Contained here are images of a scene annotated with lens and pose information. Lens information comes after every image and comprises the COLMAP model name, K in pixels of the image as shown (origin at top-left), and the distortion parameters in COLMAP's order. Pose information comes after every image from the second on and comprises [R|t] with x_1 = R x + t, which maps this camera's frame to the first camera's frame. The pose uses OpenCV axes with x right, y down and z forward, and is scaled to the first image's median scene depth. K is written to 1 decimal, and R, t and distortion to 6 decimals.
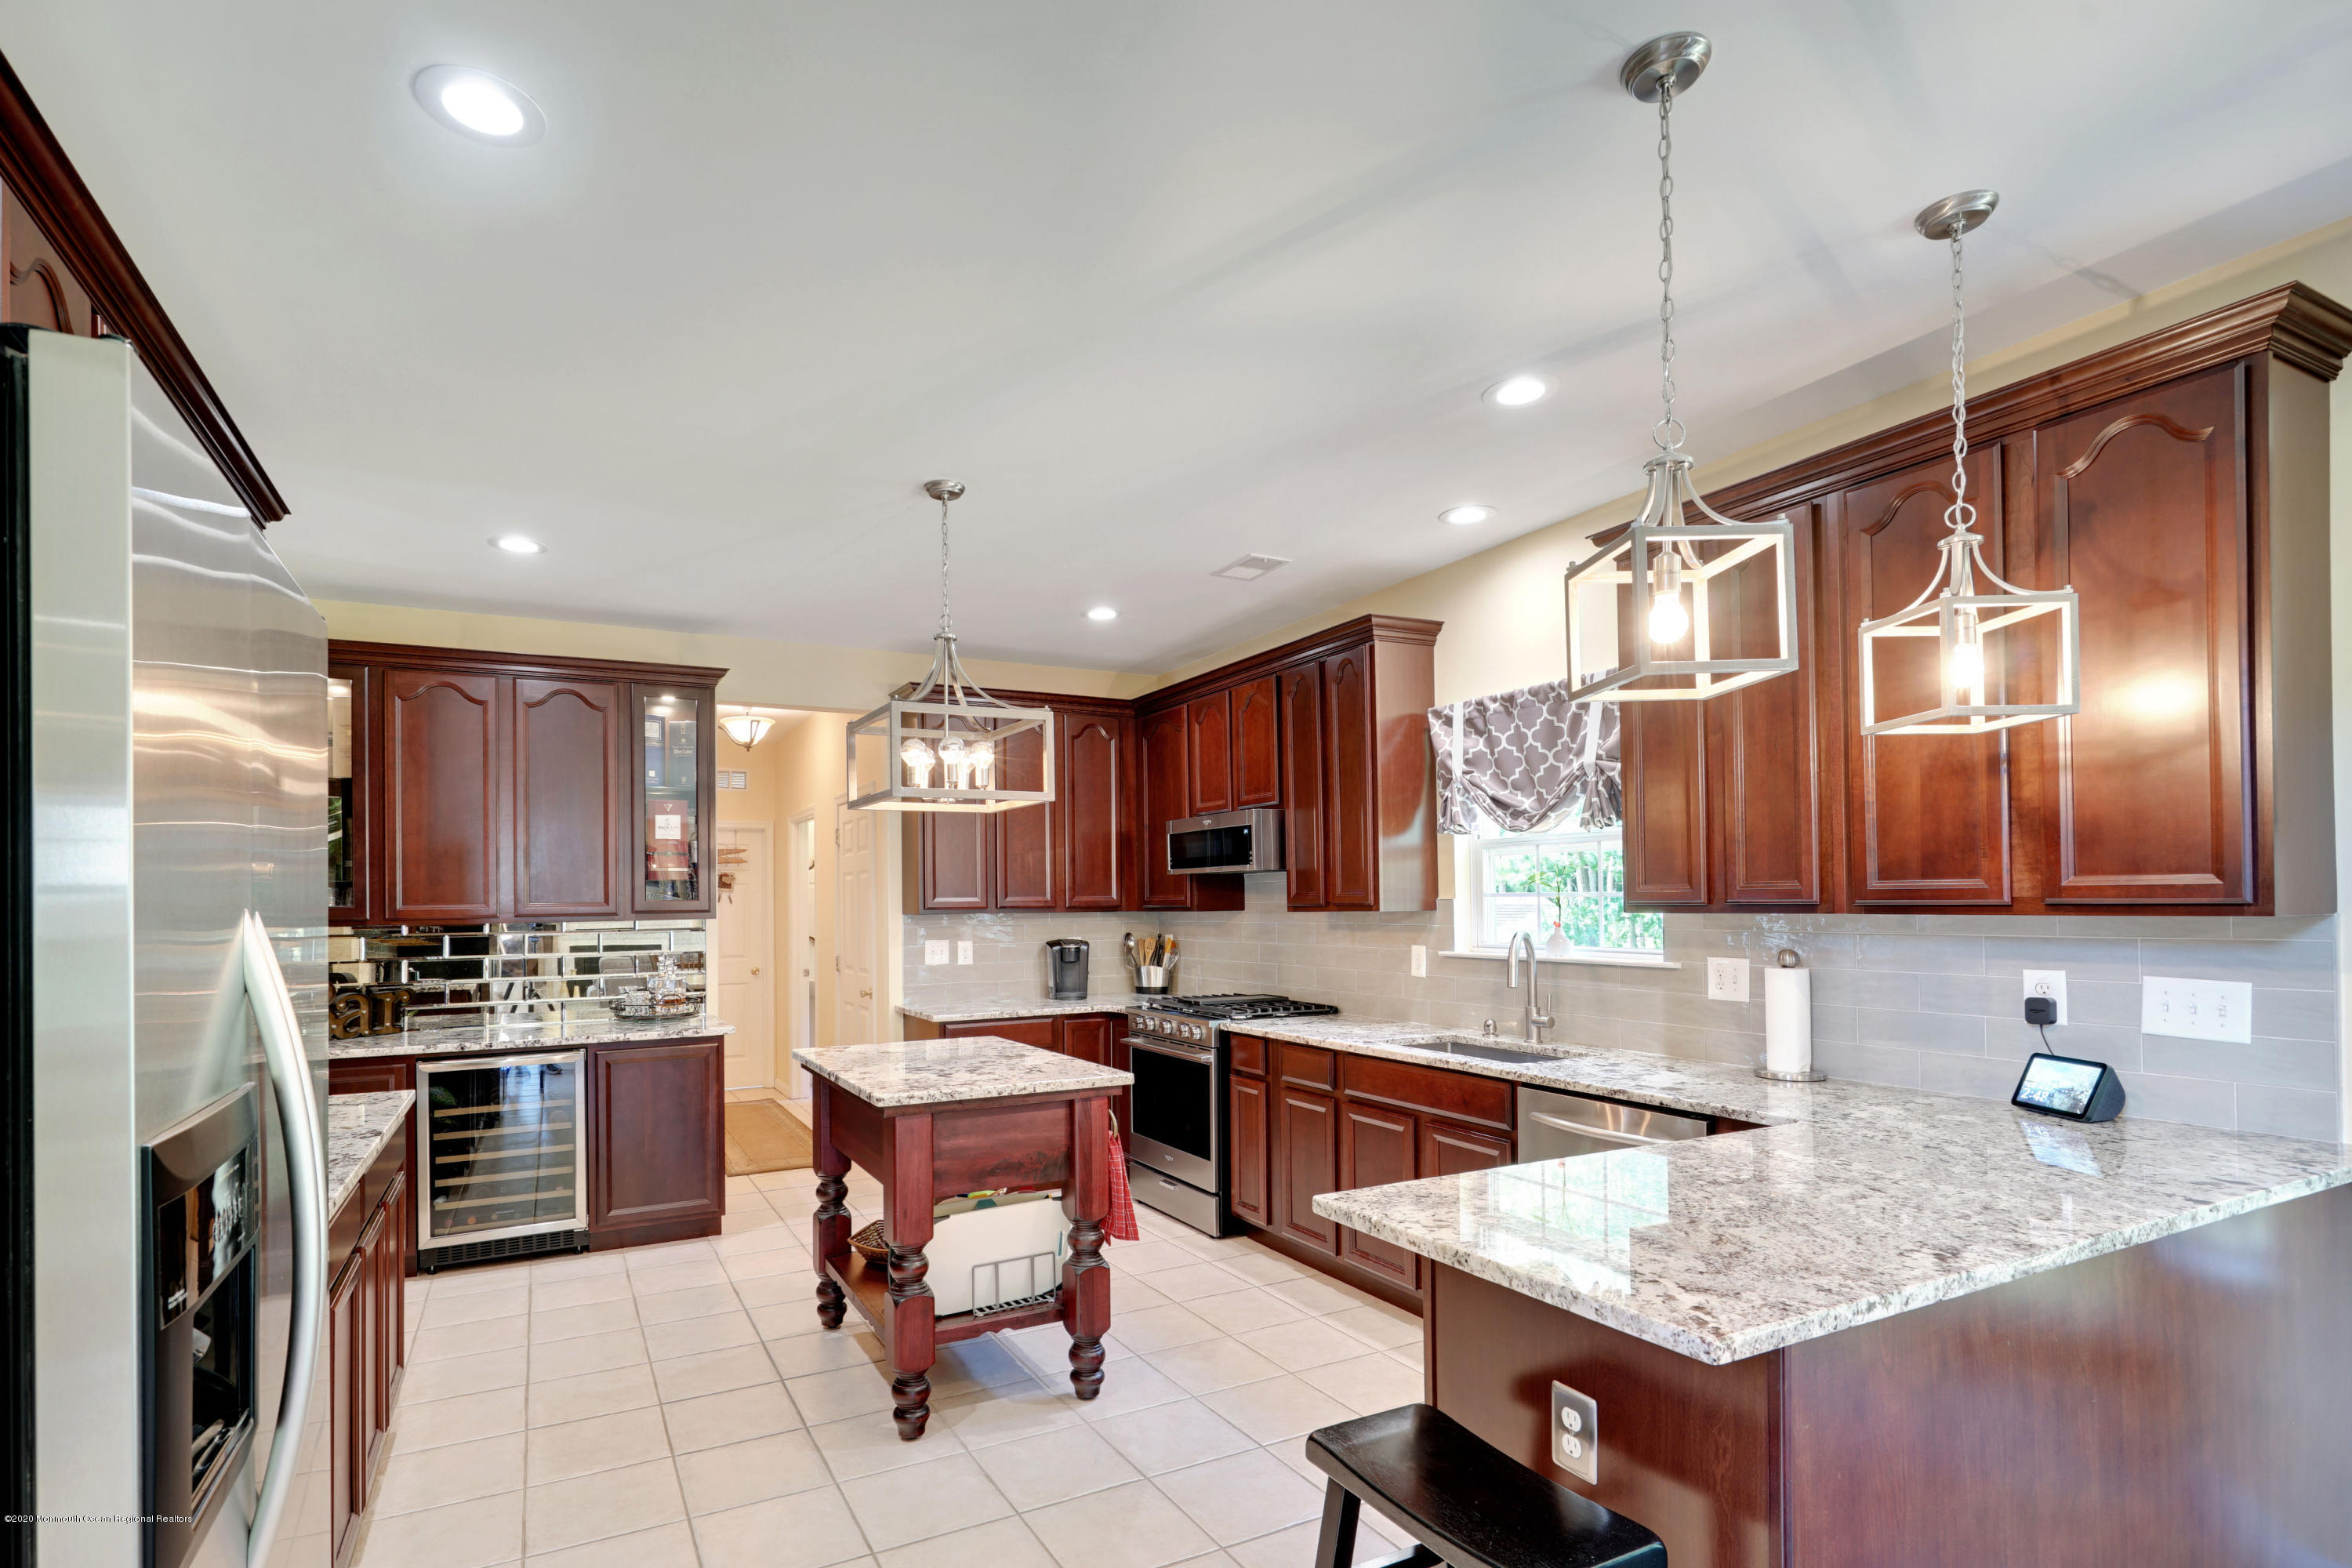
lens RADIAL K [[1144.9, 0, 1168.6], [0, 1144.9, 798.1], [0, 0, 1]] dist [0.001291, 0.000184]
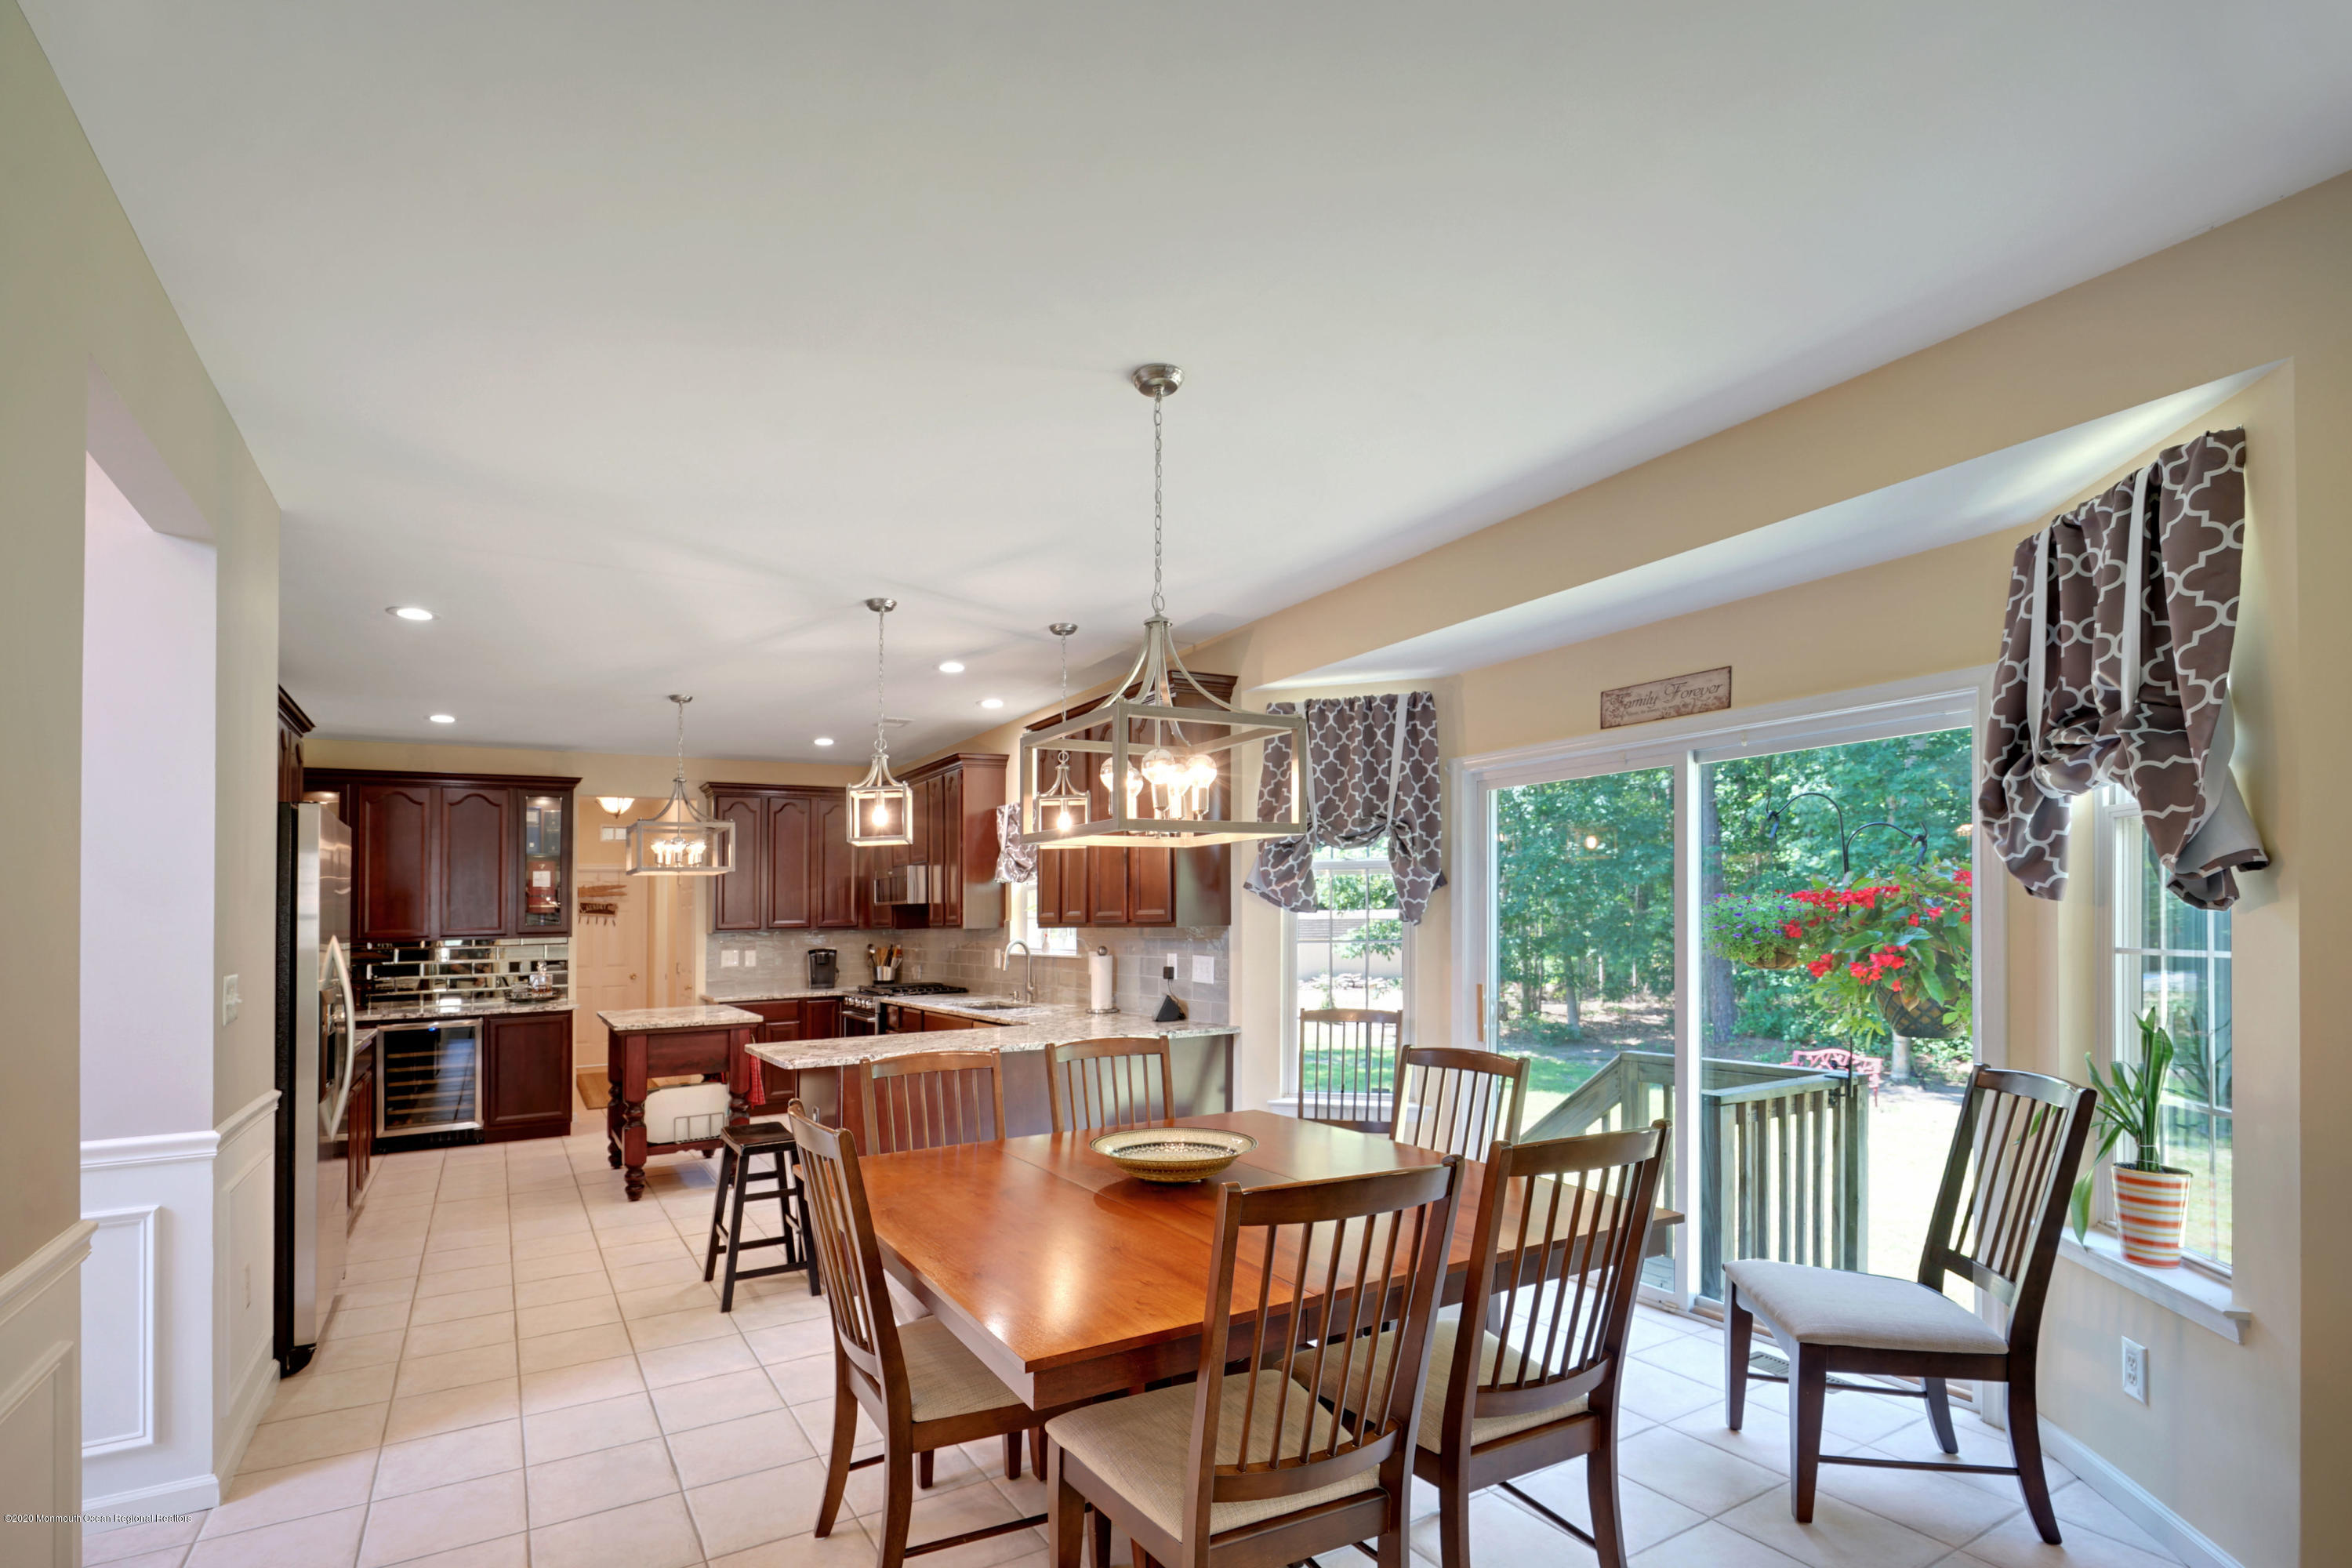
lens RADIAL K [[1057.1, 0, 1137.4], [0, 1057.1, 787.1], [0, 0, 1]] dist [-0.010321, -0.000240]
pose [[0.998921, -0.004980, 0.046179, 0.339252], [0.006492, 0.999446, -0.032635, -0.052080], [-0.045991, 0.032899, 0.998400, -0.525774]]
